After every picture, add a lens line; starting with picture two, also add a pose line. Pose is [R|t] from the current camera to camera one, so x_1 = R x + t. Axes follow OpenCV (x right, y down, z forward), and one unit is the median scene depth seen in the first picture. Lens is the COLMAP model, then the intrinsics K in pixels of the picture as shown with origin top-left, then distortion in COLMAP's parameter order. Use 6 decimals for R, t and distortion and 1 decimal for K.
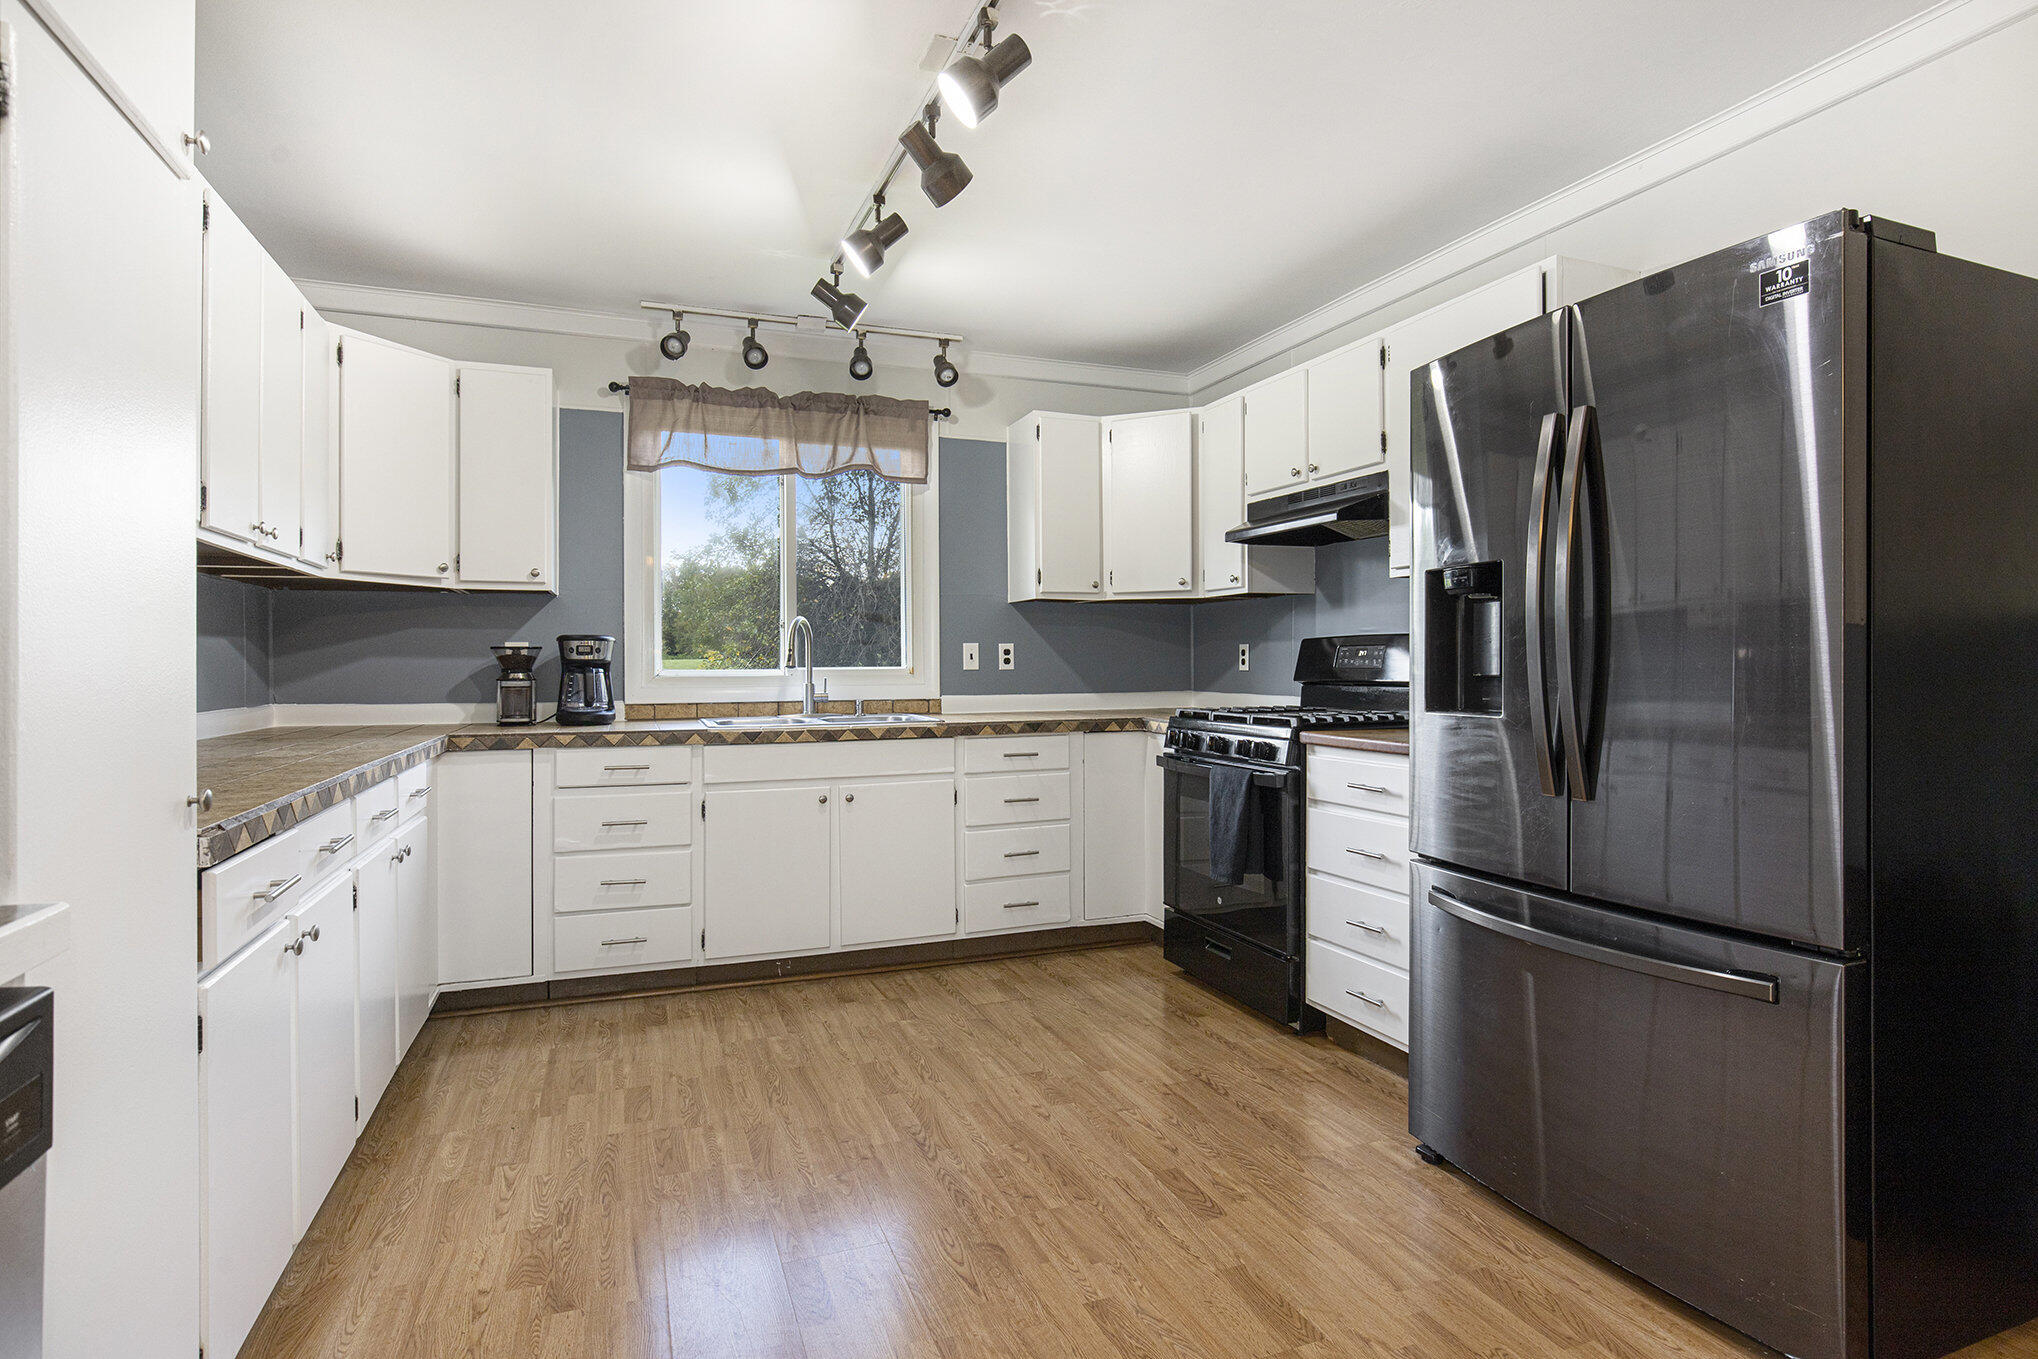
lens RADIAL K [[1032.4, 0, 1013.4], [0, 1032.4, 666.4], [0, 0, 1]] dist [-0.000146, 0.000244]
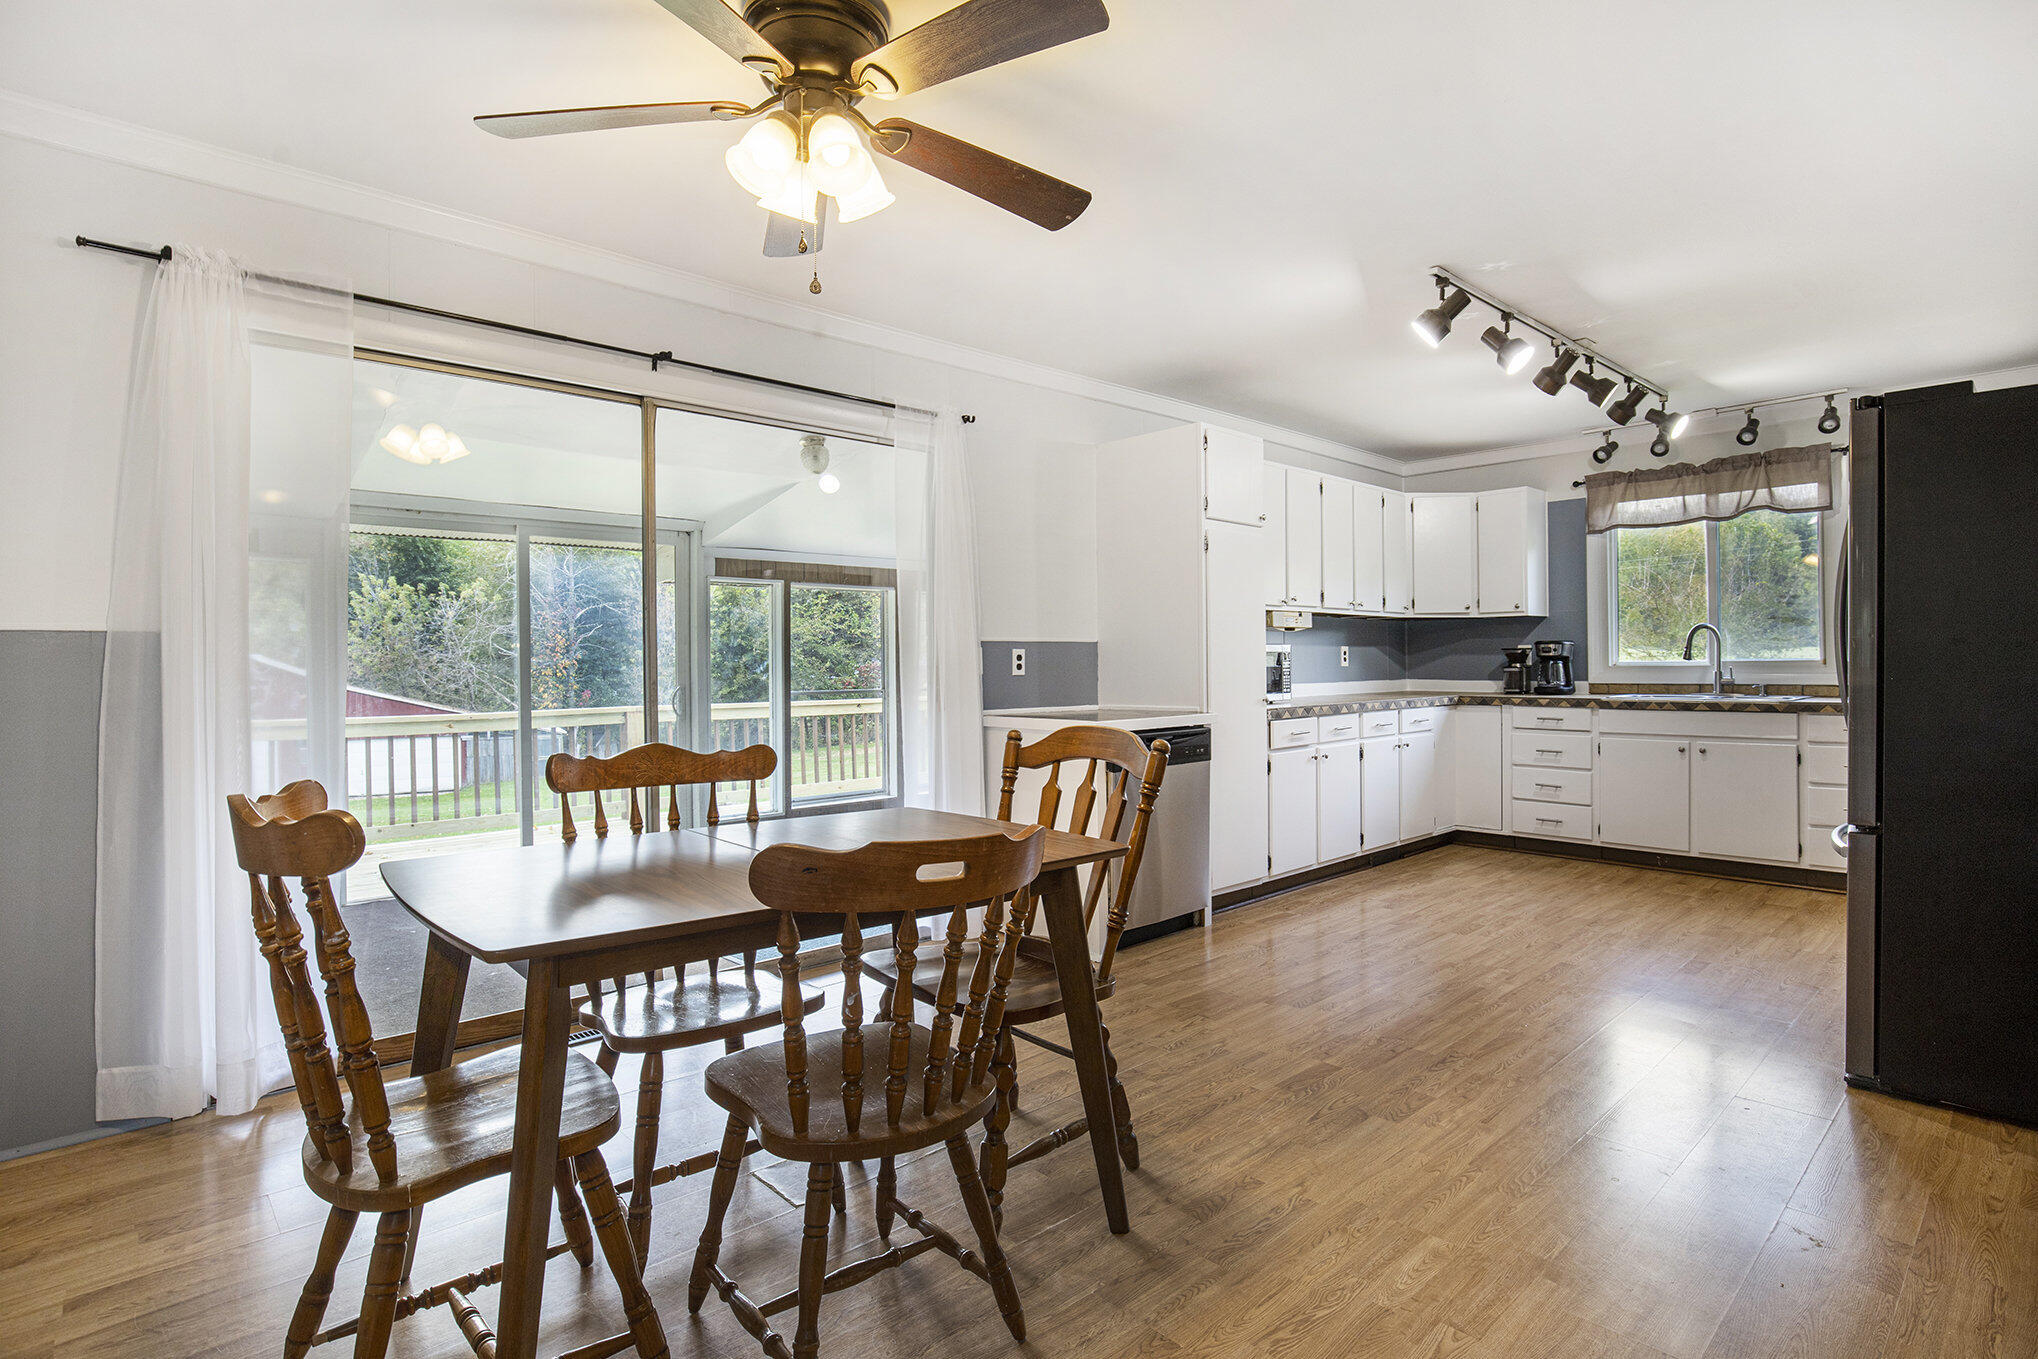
lens RADIAL K [[978.8, 0, 1019.0], [0, 978.8, 679.5], [0, 0, 1]] dist [-0.018819, 0.000071]
pose [[0.368885, 0.016041, -0.929336, 0.666084], [0.008553, 0.999750, 0.020651, -0.007027], [0.929436, -0.015566, 0.368656, -0.342836]]
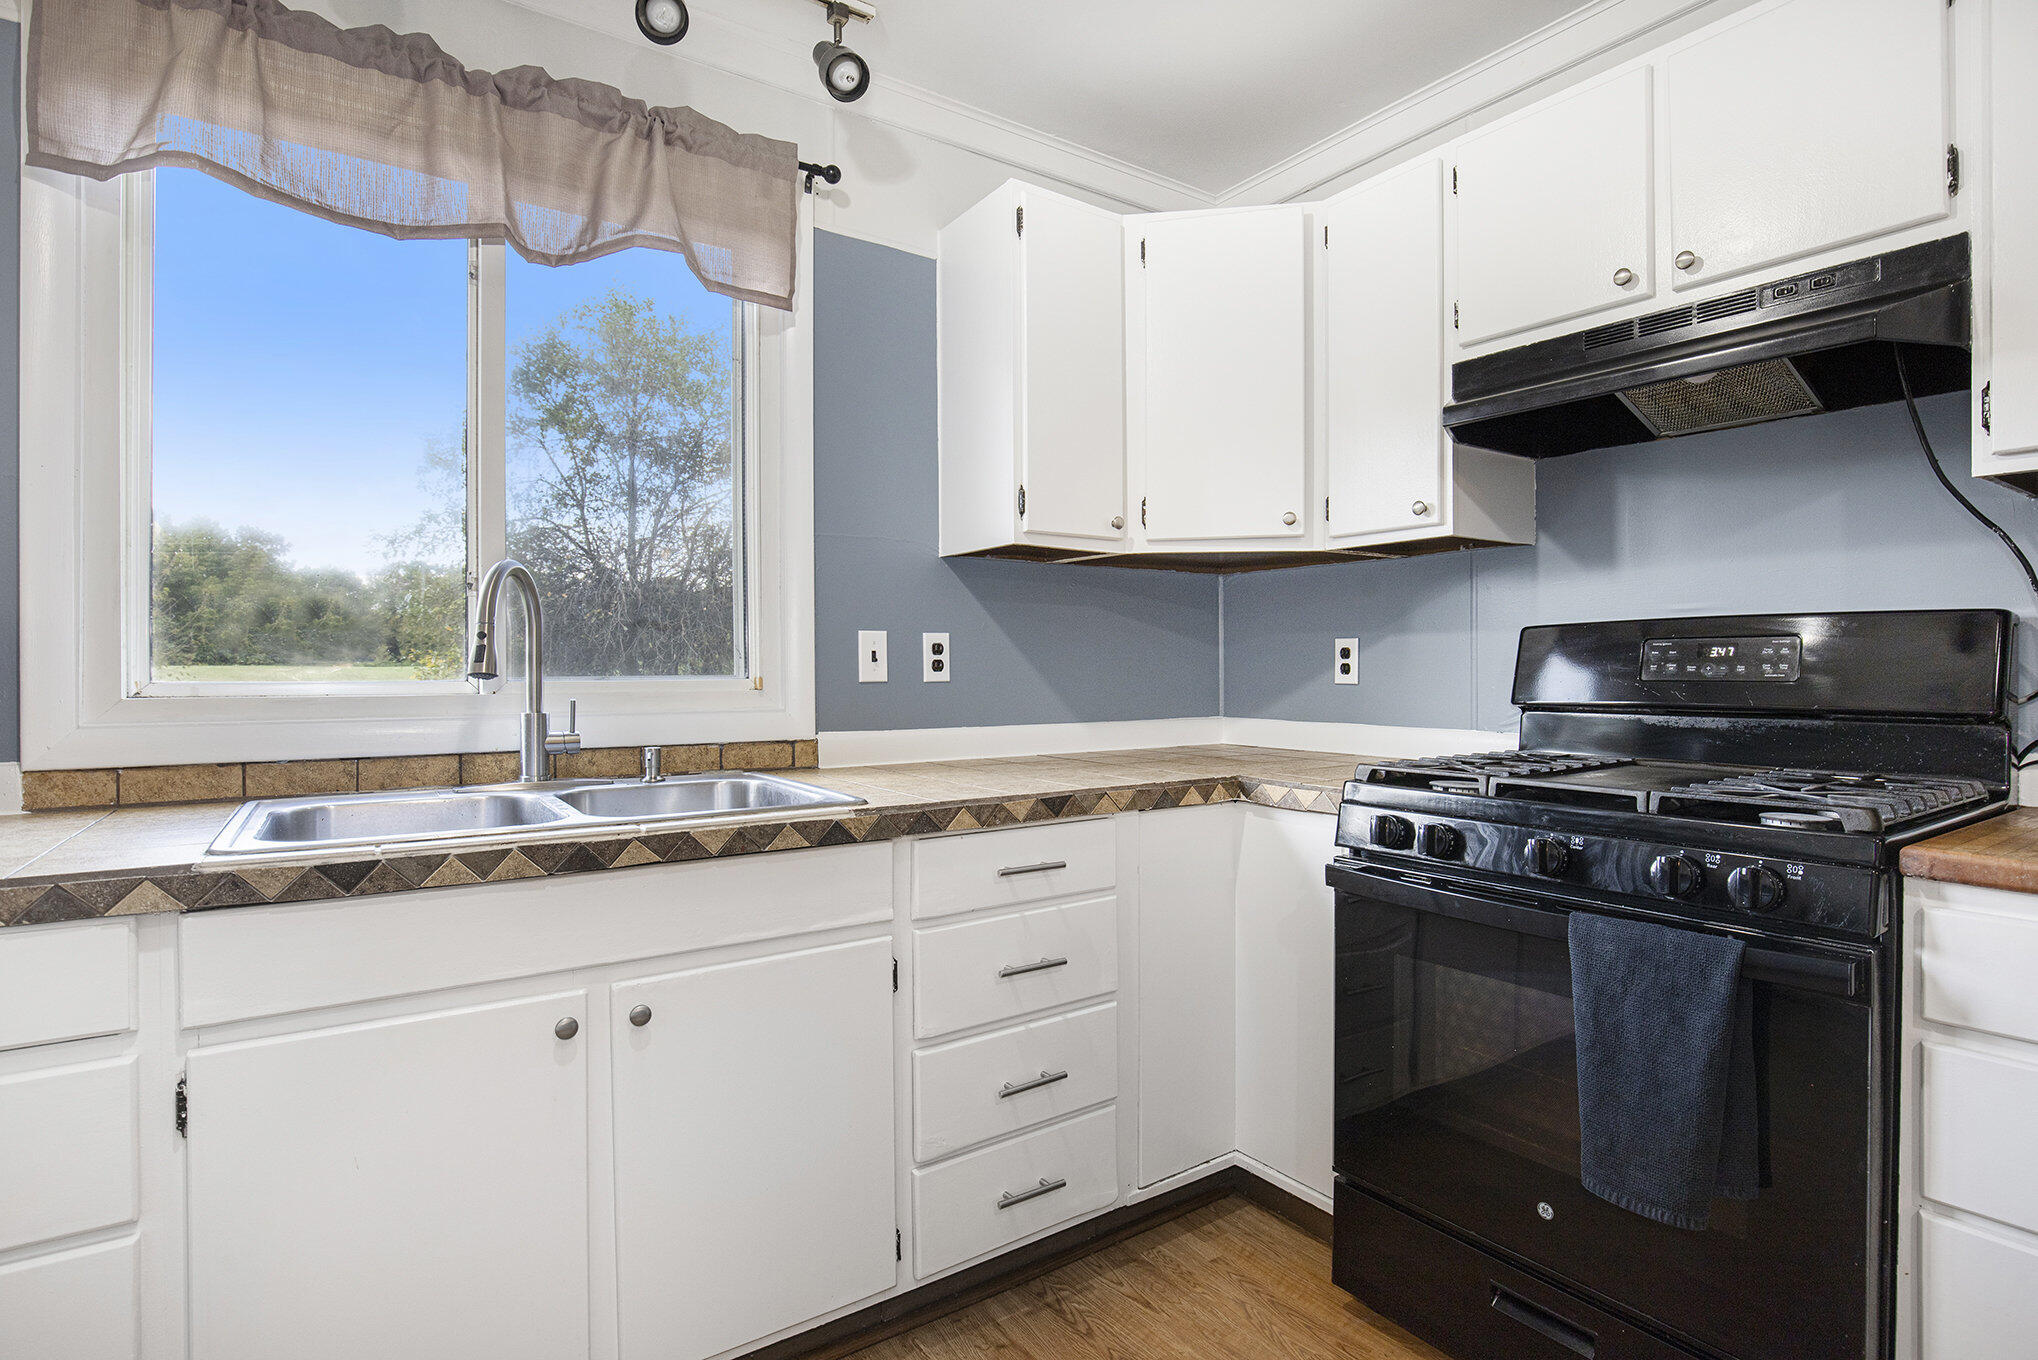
lens RADIAL K [[978.8, 0, 1019.0], [0, 978.8, 680.0], [0, 0, 1]] dist [-0.018819, 0.000071]
pose [[0.969629, 0.001285, 0.244575, -0.098746], [-0.002631, 0.999983, 0.005178, -0.000439], [-0.244564, -0.005664, 0.969616, 0.546883]]
